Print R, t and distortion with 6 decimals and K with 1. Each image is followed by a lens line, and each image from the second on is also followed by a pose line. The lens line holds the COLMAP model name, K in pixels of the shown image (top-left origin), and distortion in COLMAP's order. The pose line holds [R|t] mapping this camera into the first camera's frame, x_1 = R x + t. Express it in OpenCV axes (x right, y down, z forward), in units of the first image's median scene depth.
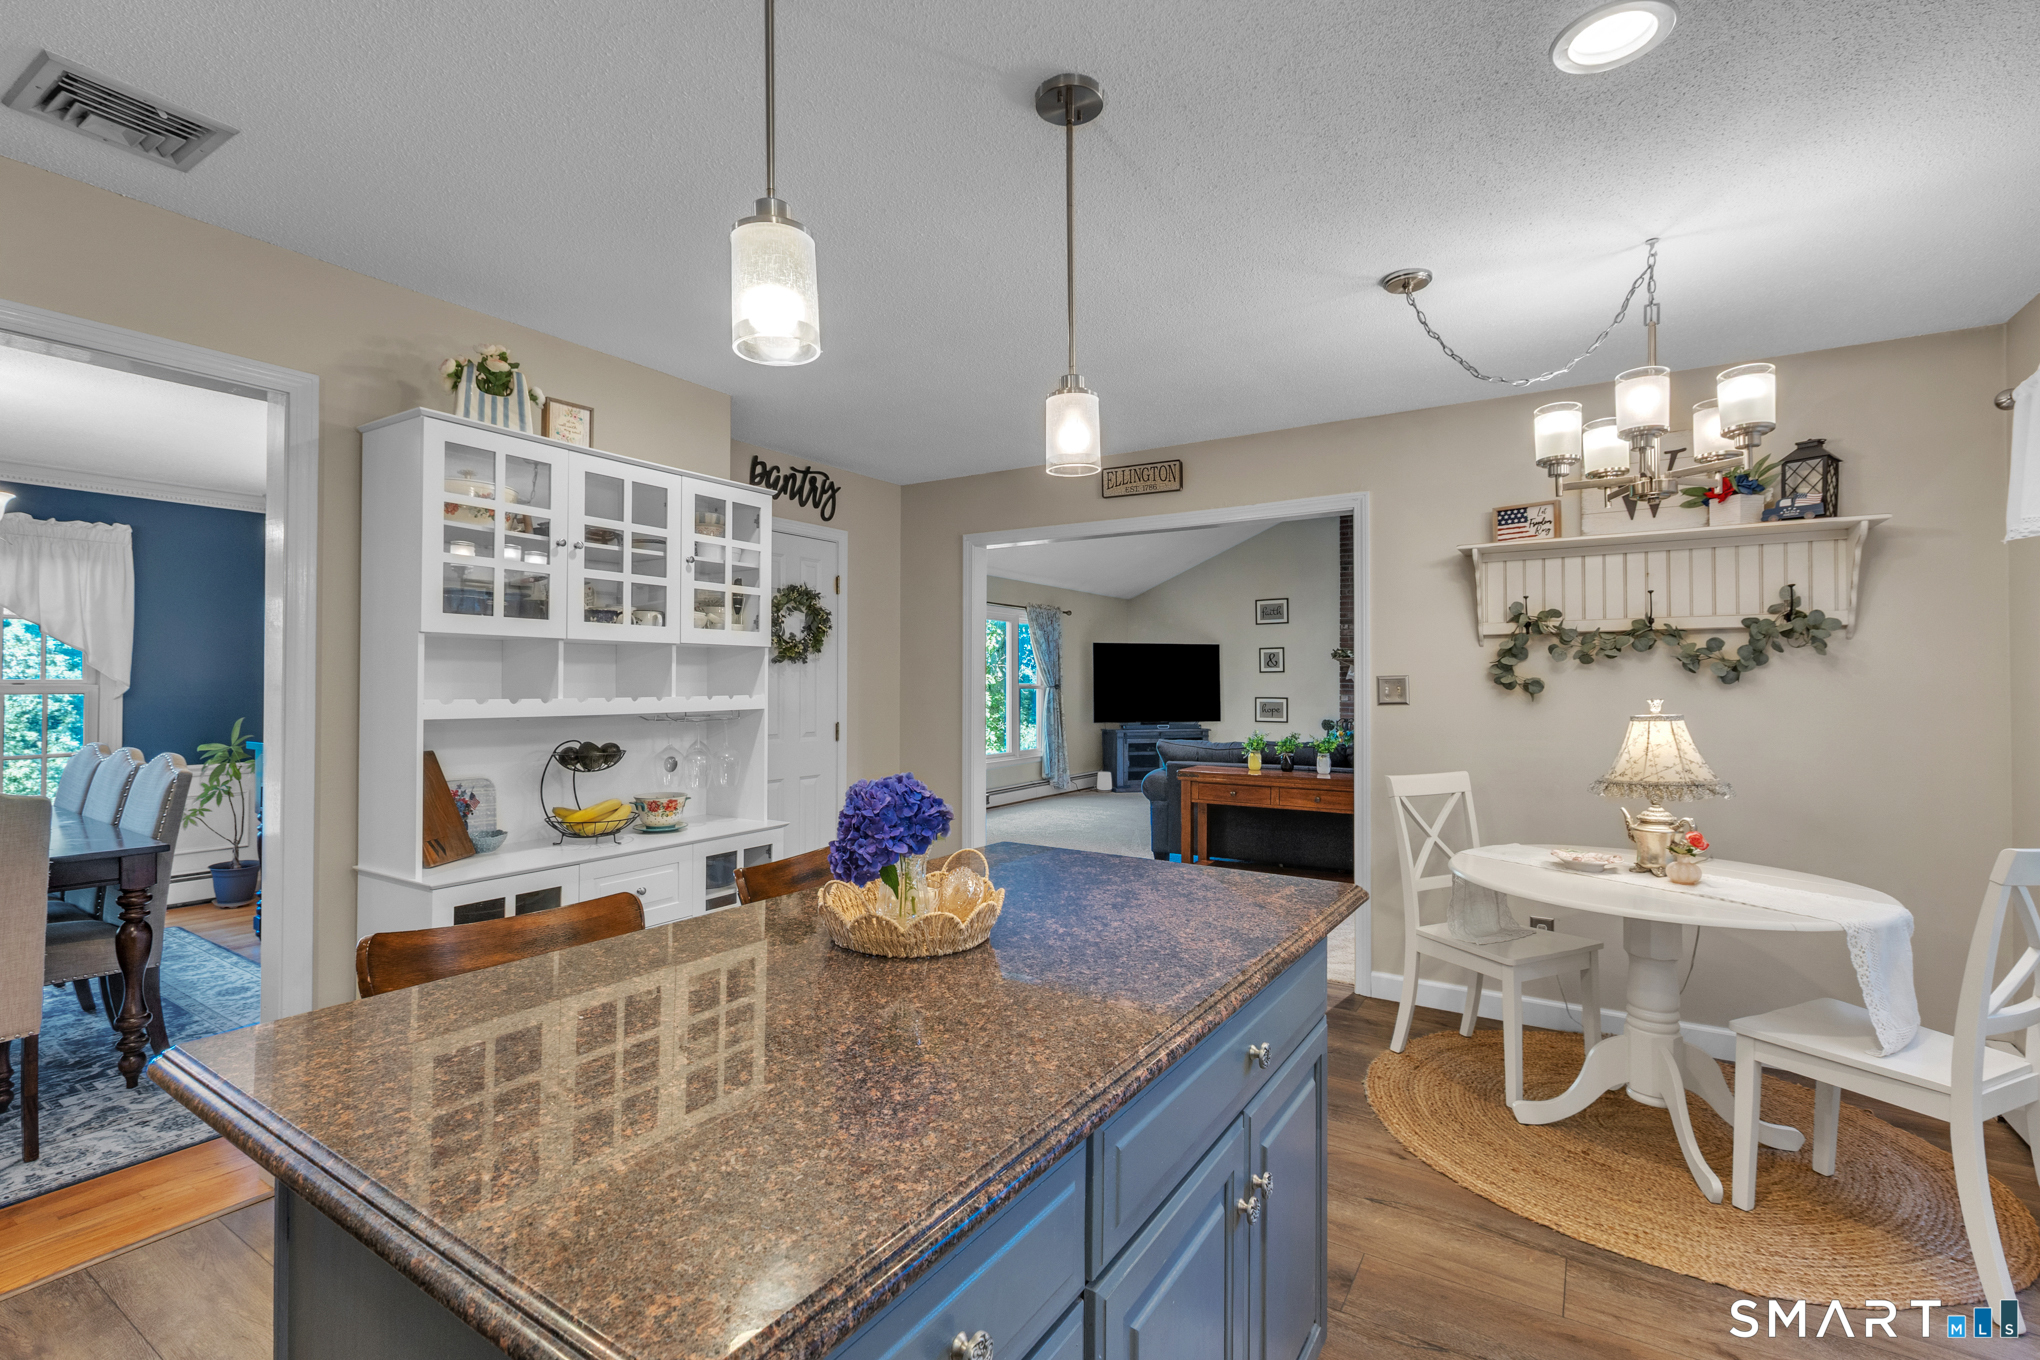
lens RADIAL K [[923.9, 0, 1008.3], [0, 923.9, 671.7], [0, 0, 1]] dist [-0.003662, 0.001236]
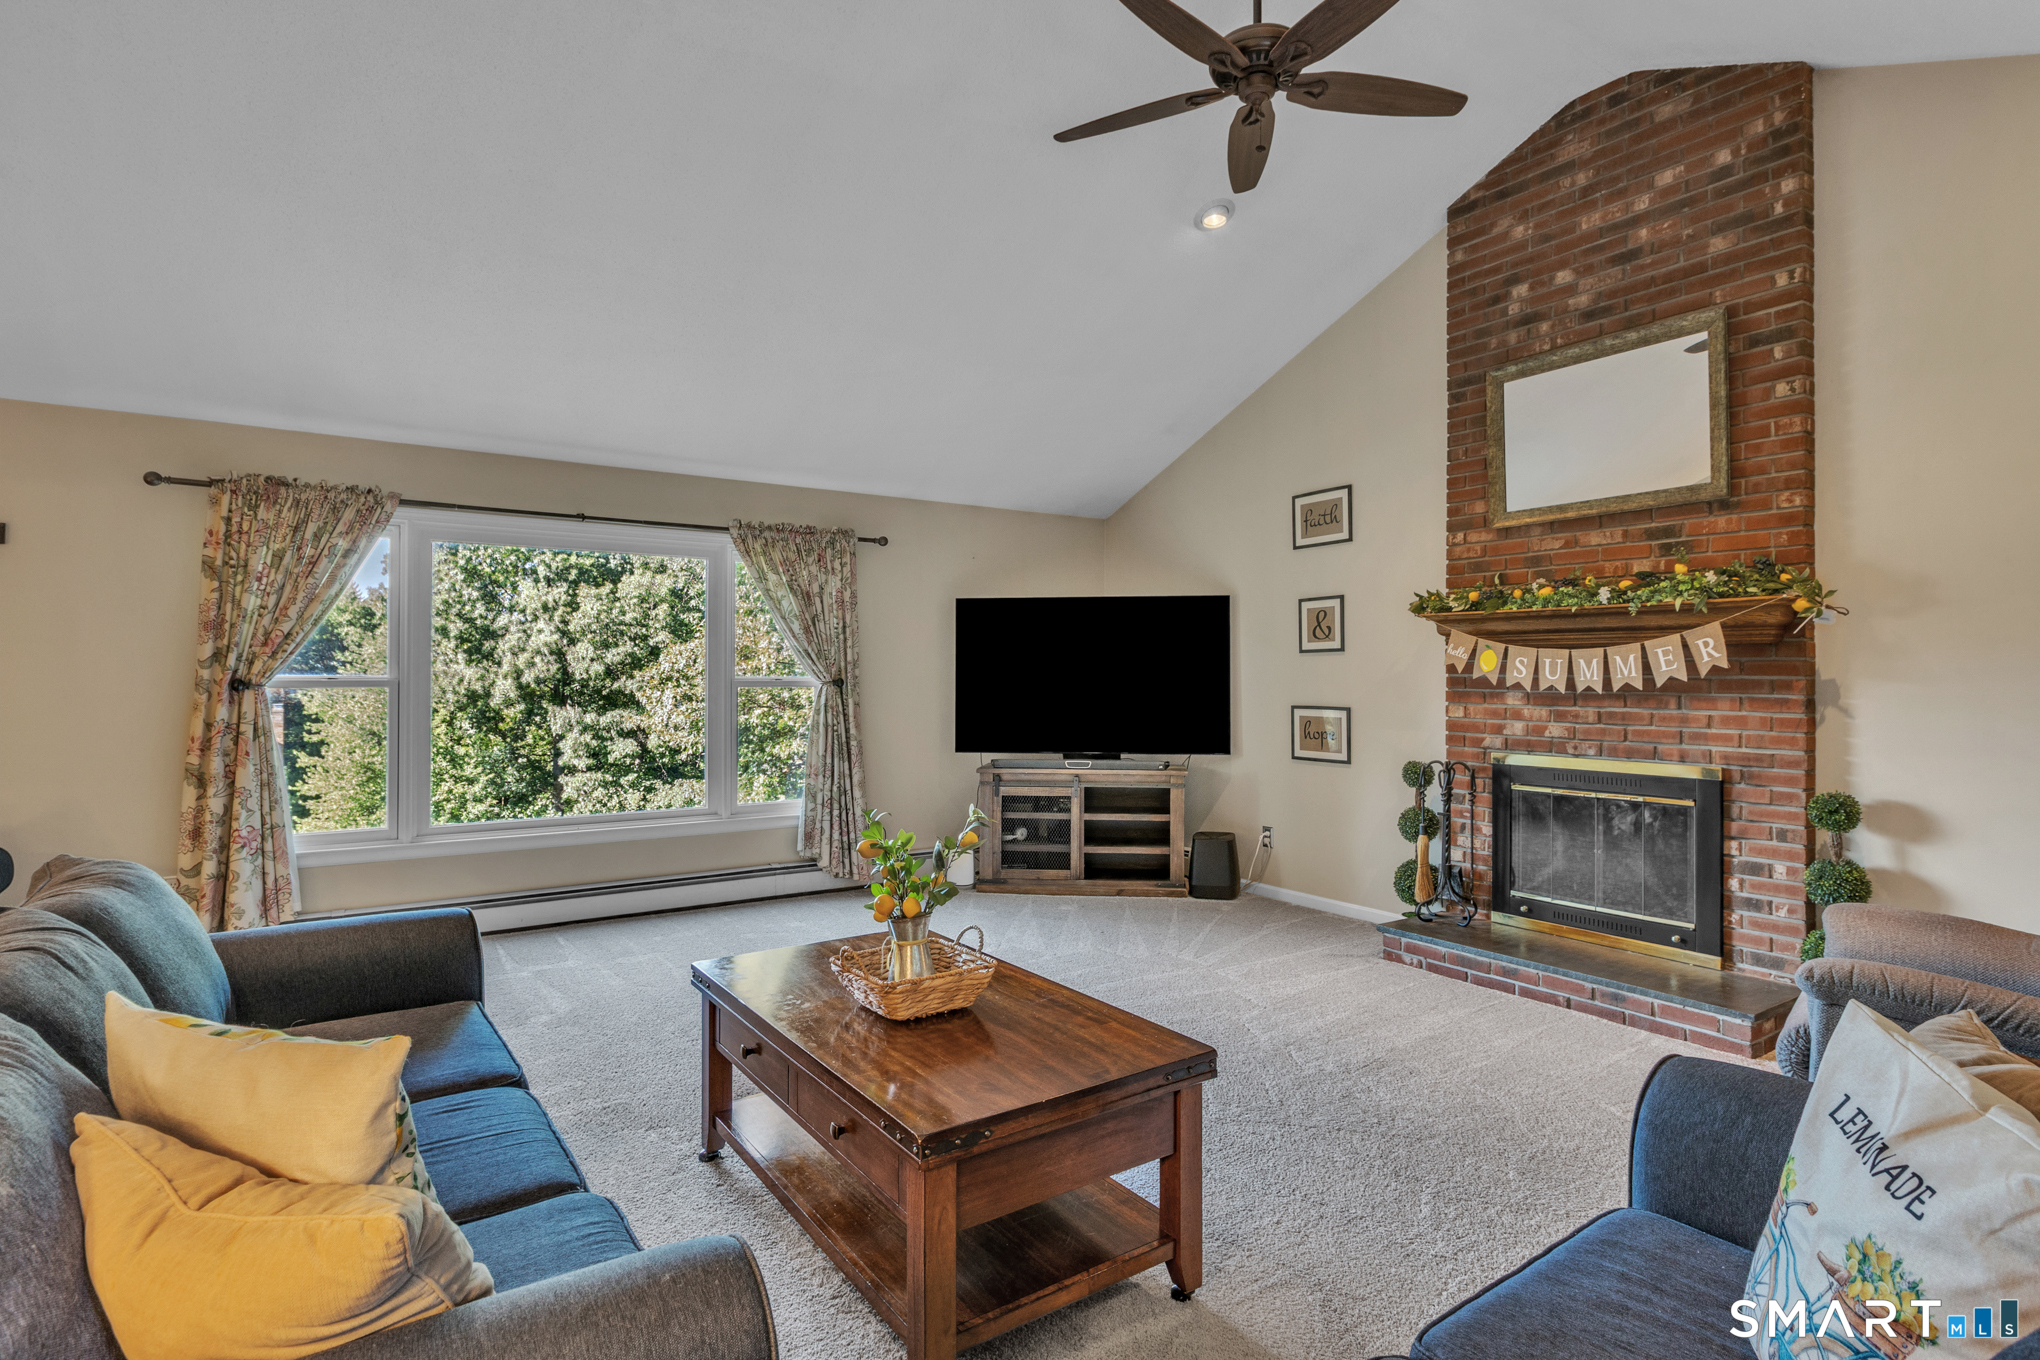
lens RADIAL K [[1017.7, 0, 1015.4], [0, 1017.7, 675.9], [0, 0, 1]] dist [-0.003533, -0.000428]
pose [[0.915484, -0.001931, -0.402351, 1.069426], [0.005713, 0.999950, 0.008201, 0.023065], [0.402315, -0.009807, 0.915449, 1.477940]]
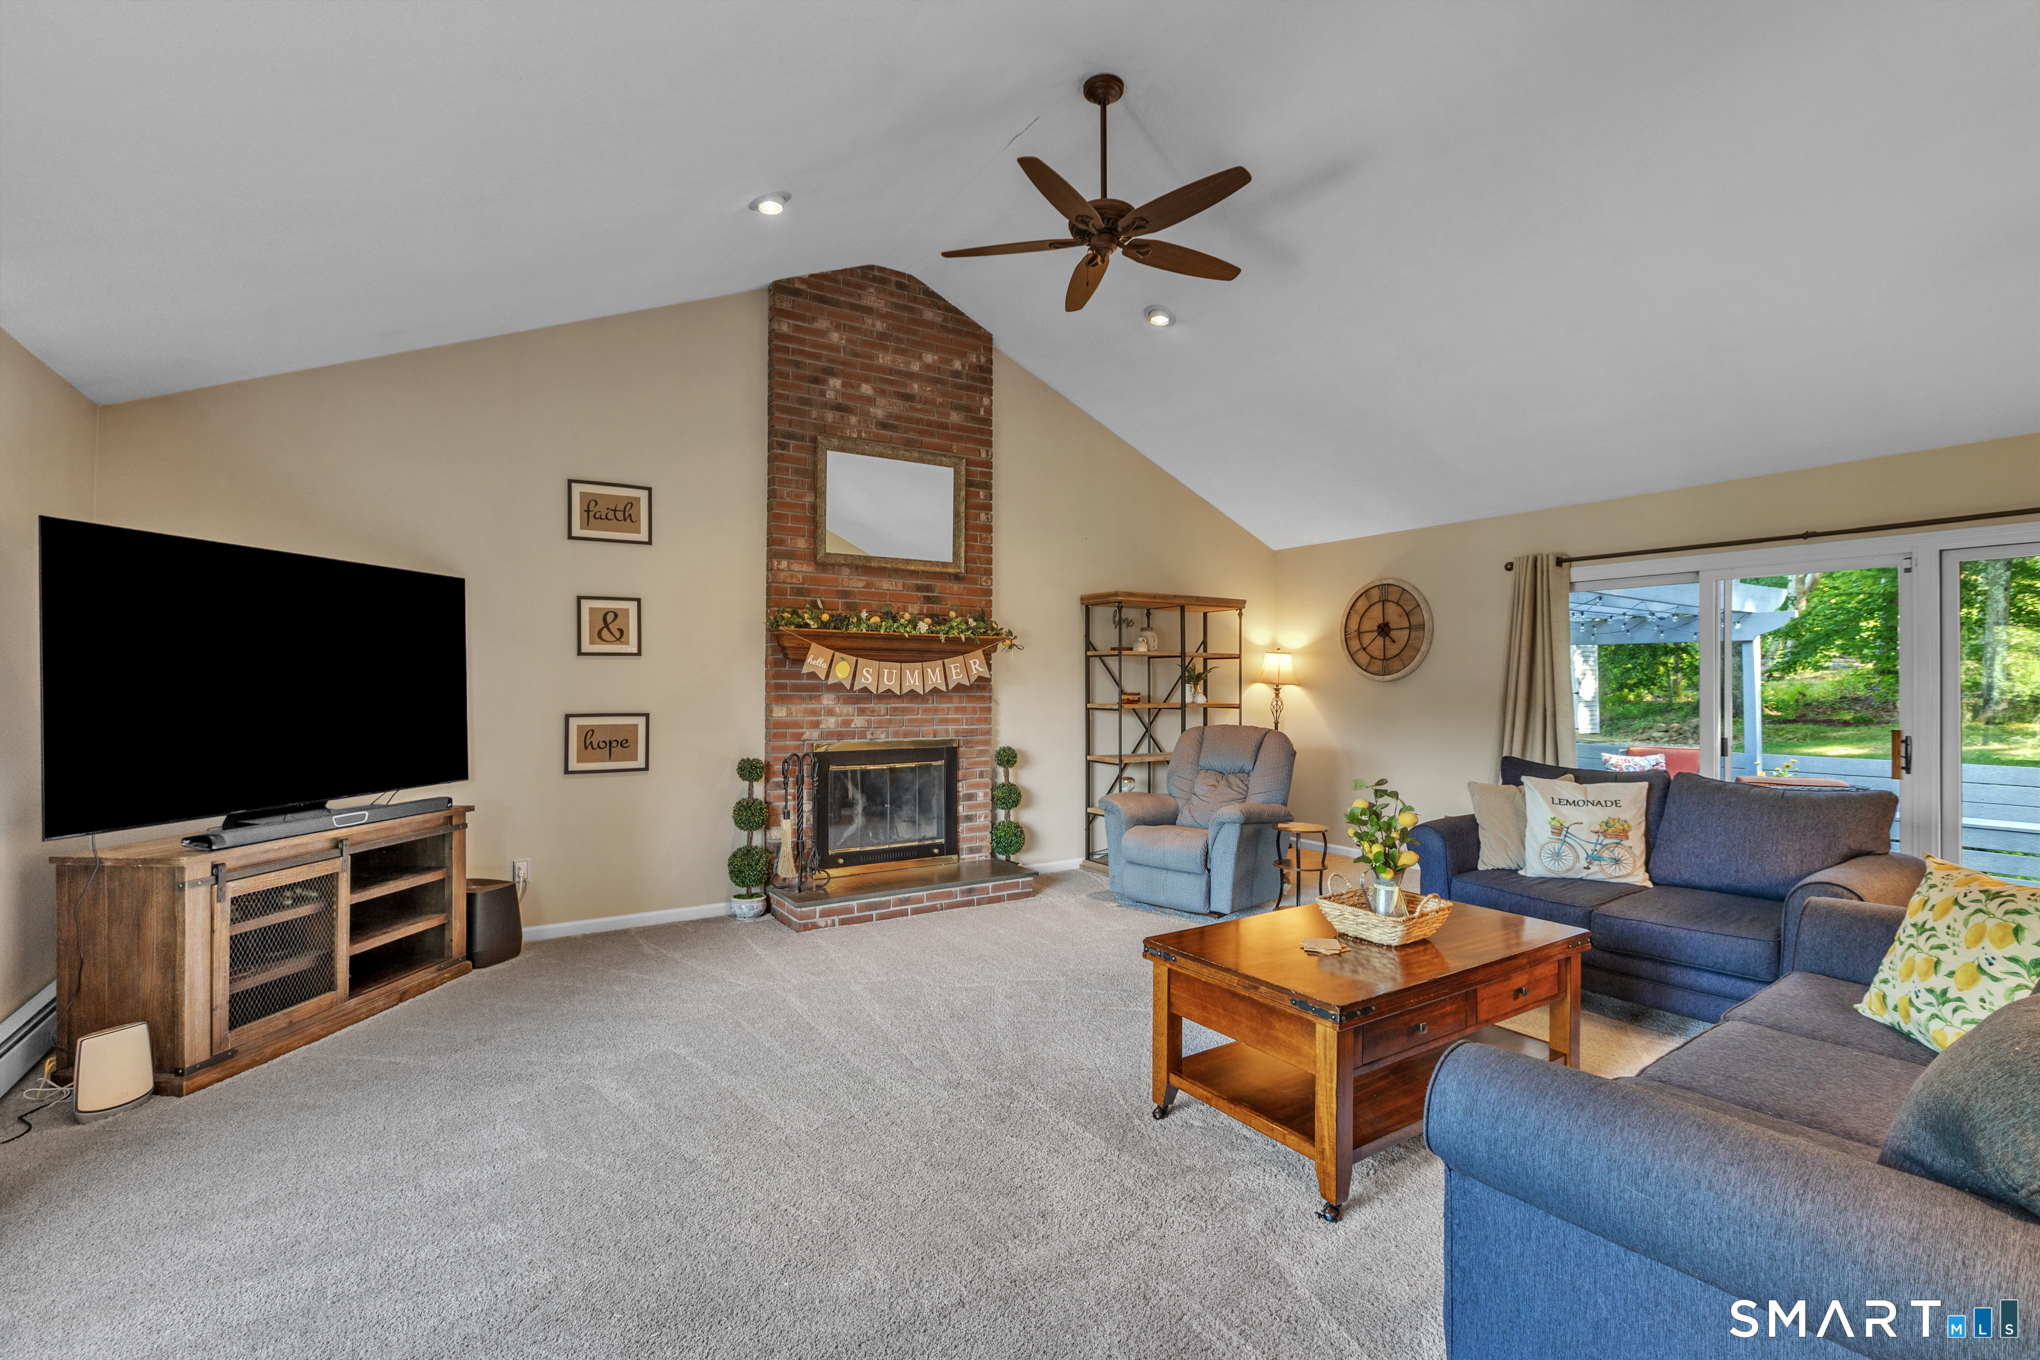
lens RADIAL K [[923.9, 0, 1019.8], [0, 923.9, 675.7], [0, 0, 1]] dist [-0.003662, 0.001236]
pose [[0.415336, 0.004856, 0.909655, -0.070230], [-0.013181, 0.999913, 0.000680, 0.022392], [-0.909573, -0.012272, 0.415364, 1.995059]]
